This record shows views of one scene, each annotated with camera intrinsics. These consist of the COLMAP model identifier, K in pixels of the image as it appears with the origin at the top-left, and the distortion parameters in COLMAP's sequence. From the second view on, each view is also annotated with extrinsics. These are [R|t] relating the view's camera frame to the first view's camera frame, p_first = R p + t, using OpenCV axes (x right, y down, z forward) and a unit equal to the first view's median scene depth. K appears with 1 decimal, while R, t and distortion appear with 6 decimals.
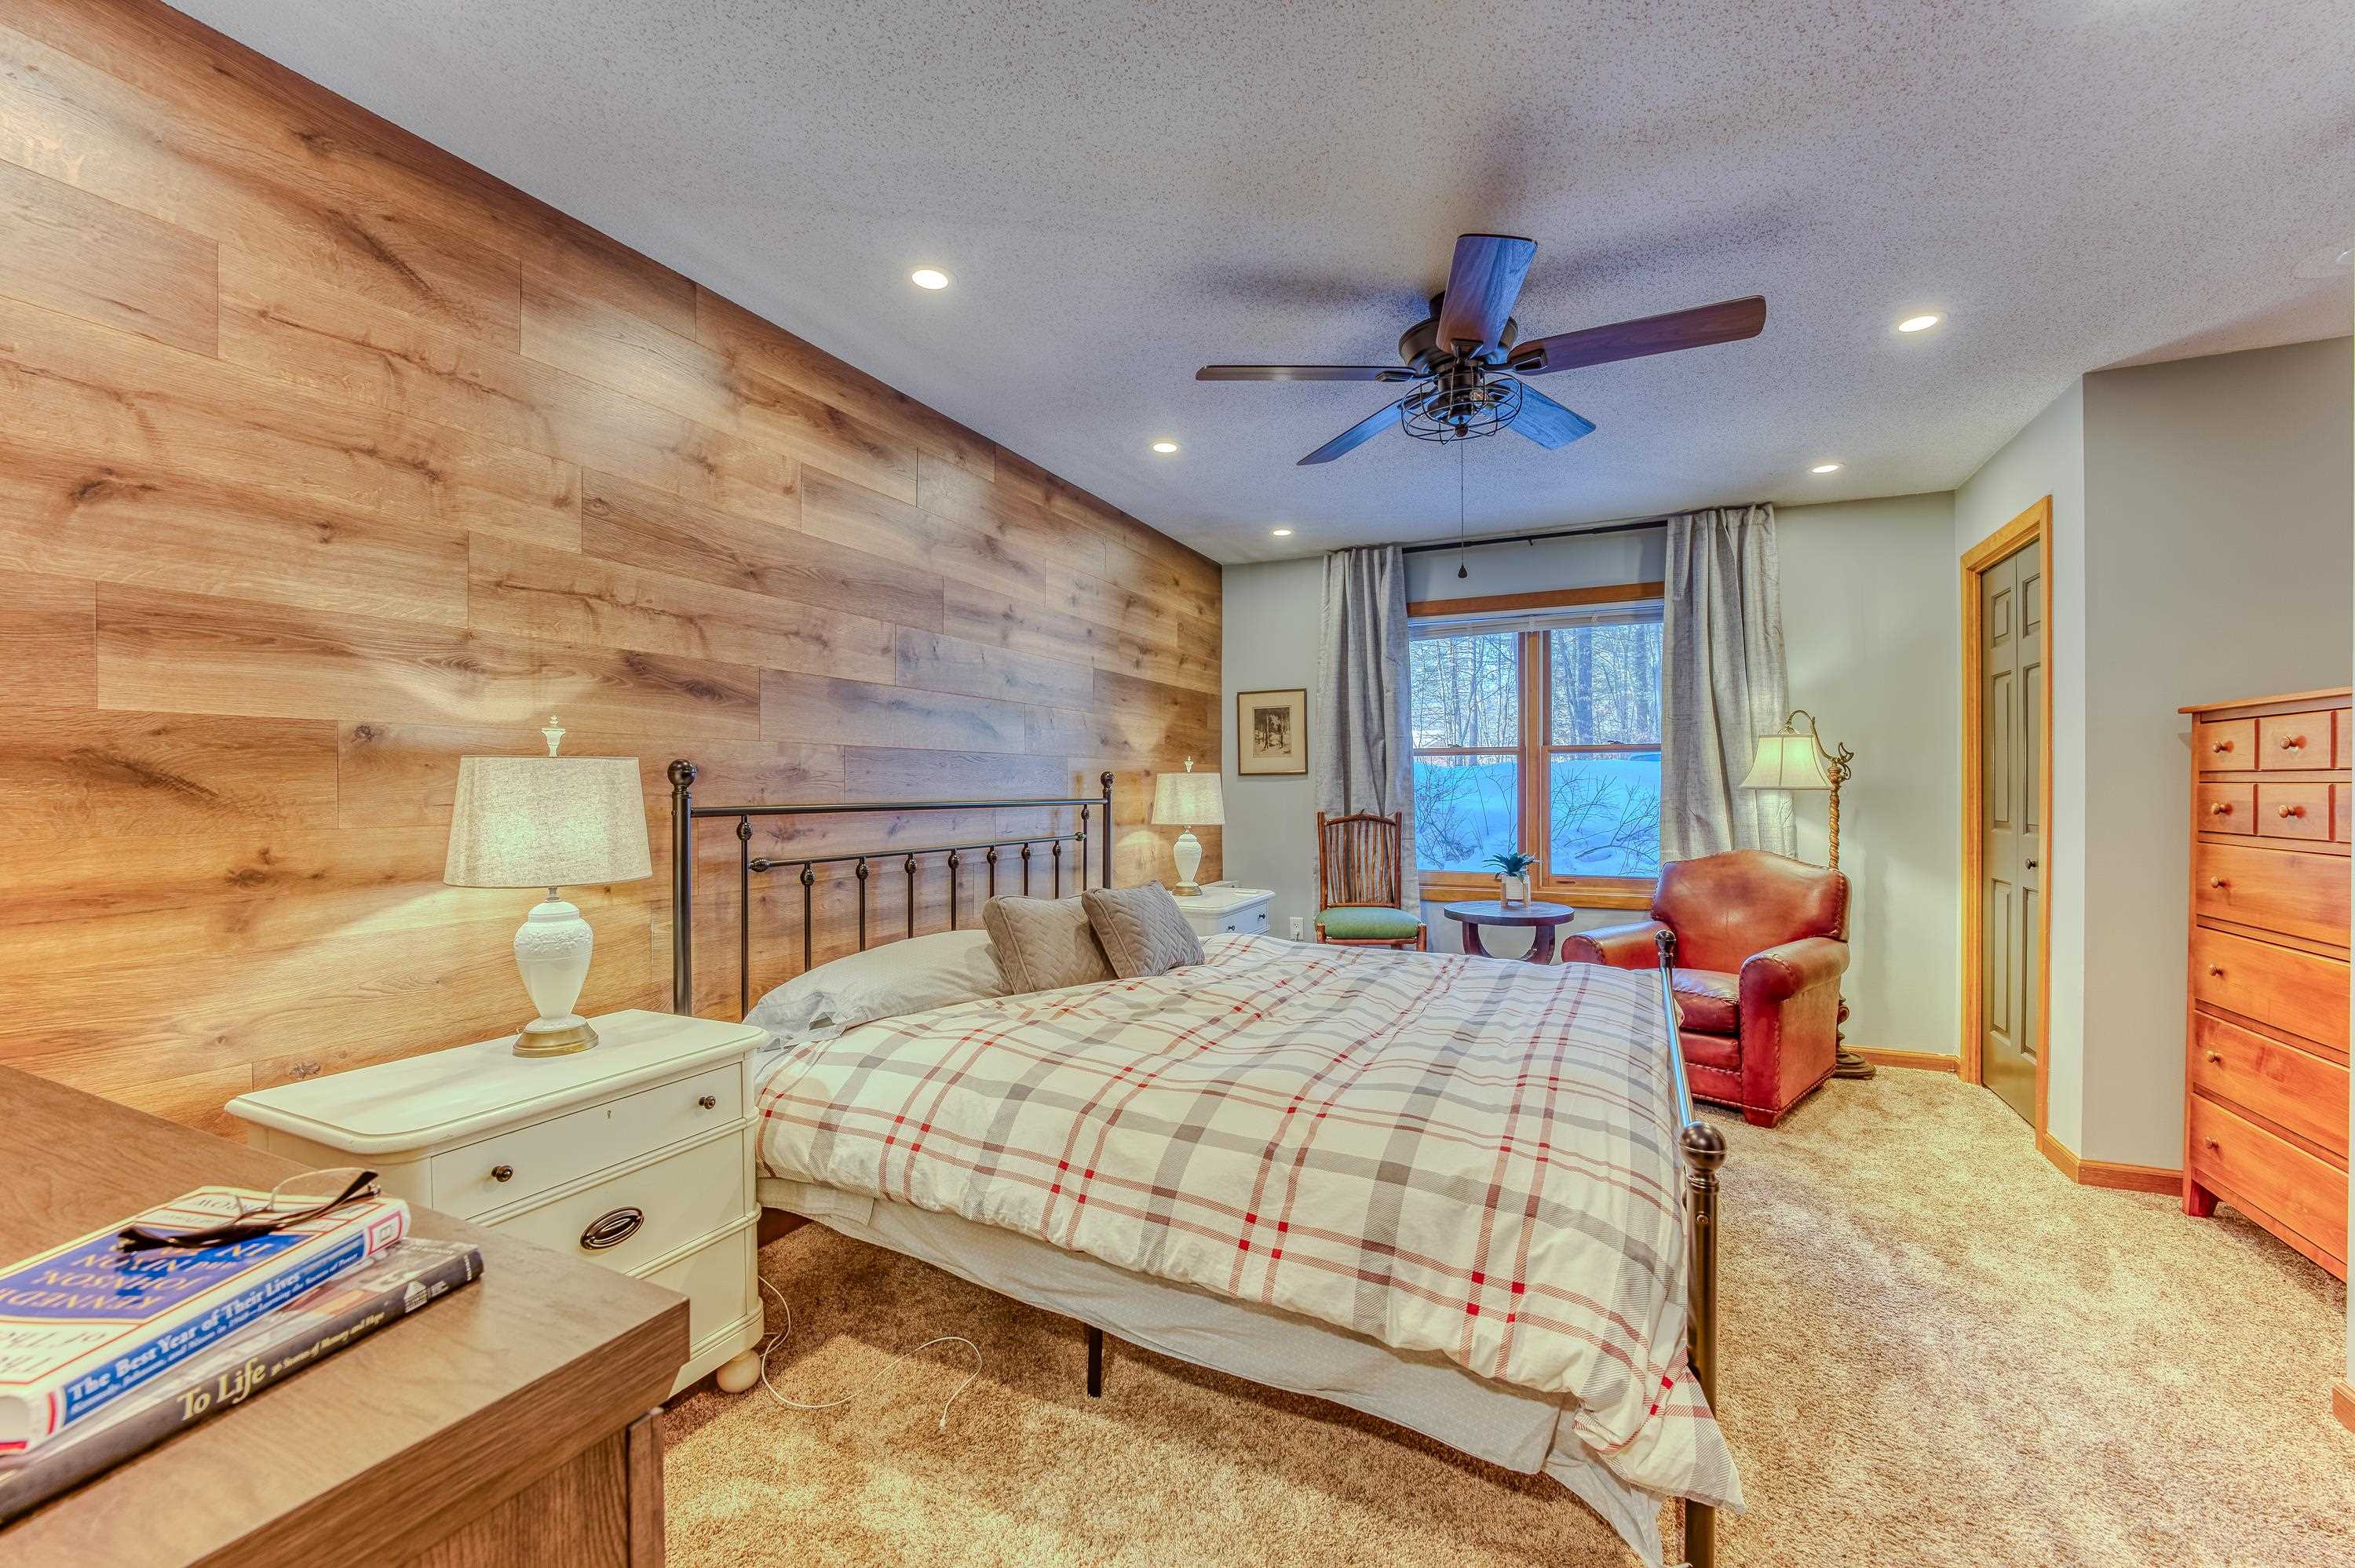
lens RADIAL K [[952.1, 0, 1279.6], [0, 952.1, 800.9], [0, 0, 1]] dist [-0.024832, 0.003496]
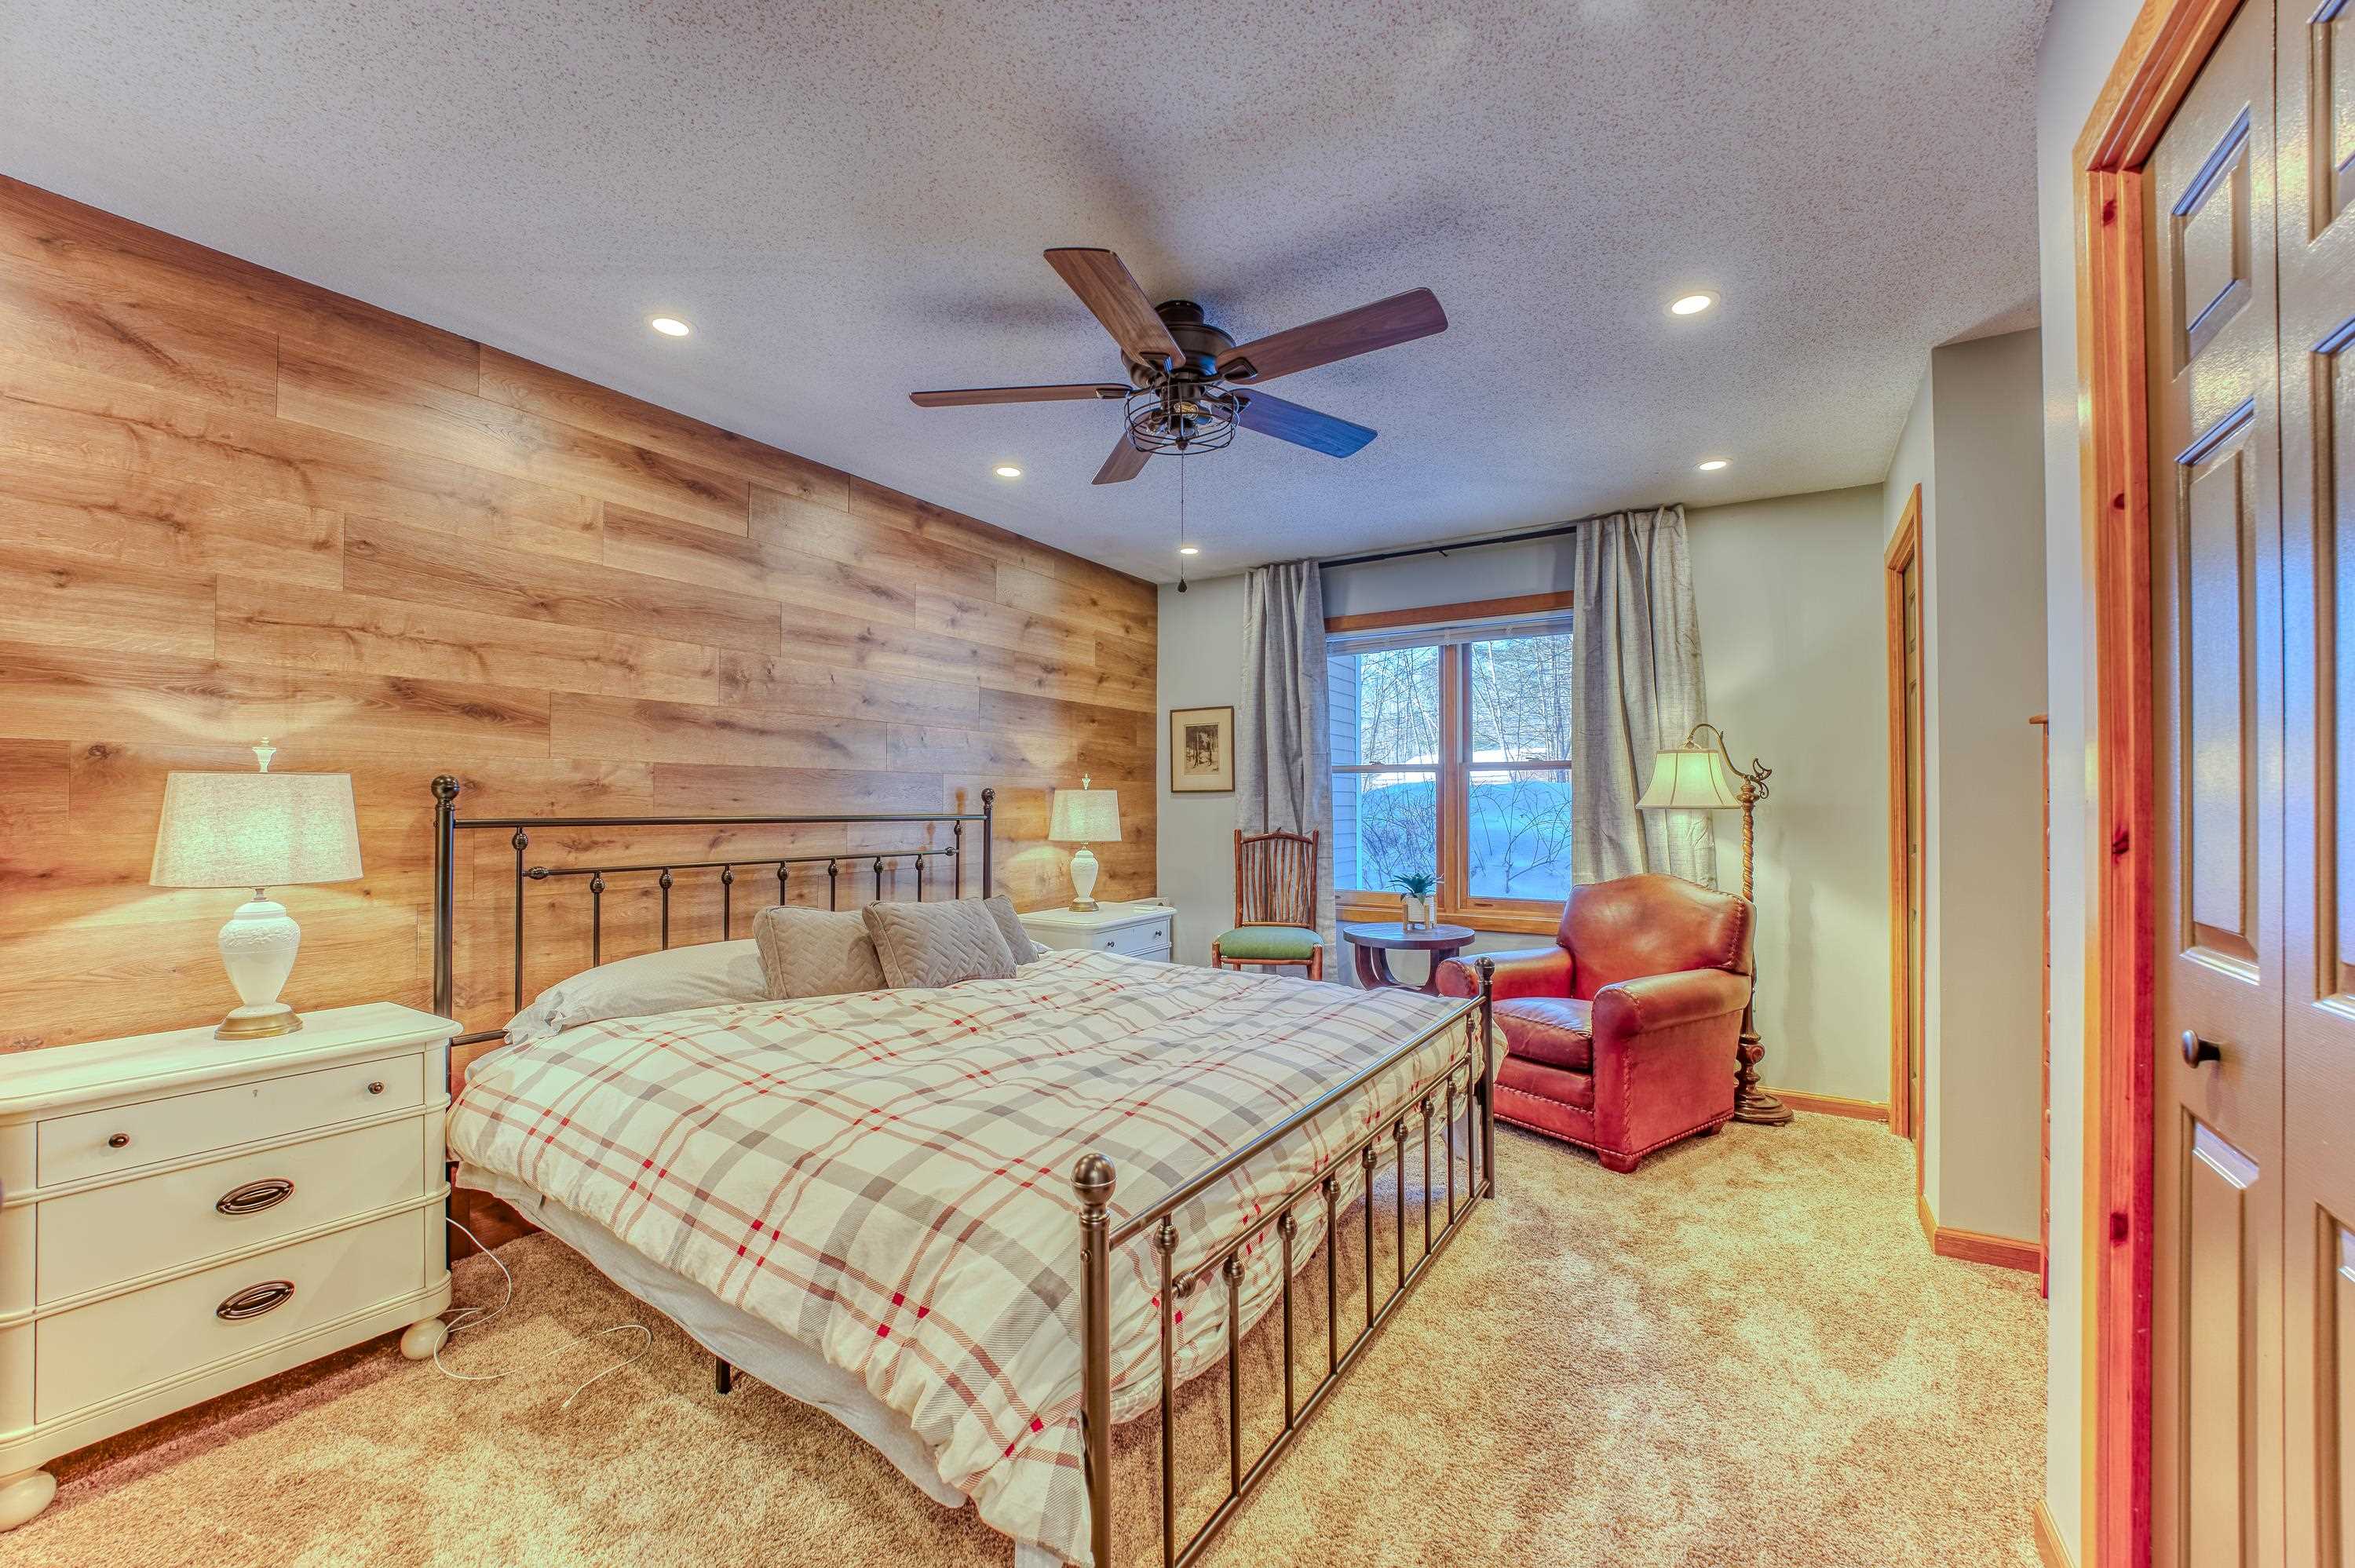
lens RADIAL K [[952.1, 0, 1268.6], [0, 952.1, 801.9], [0, 0, 1]] dist [-0.024832, 0.003496]
pose [[0.992130, 0.004099, -0.125147, 0.397159], [-0.006395, 0.999818, -0.017952, 0.000392], [0.125051, 0.018611, 0.991976, 0.035478]]
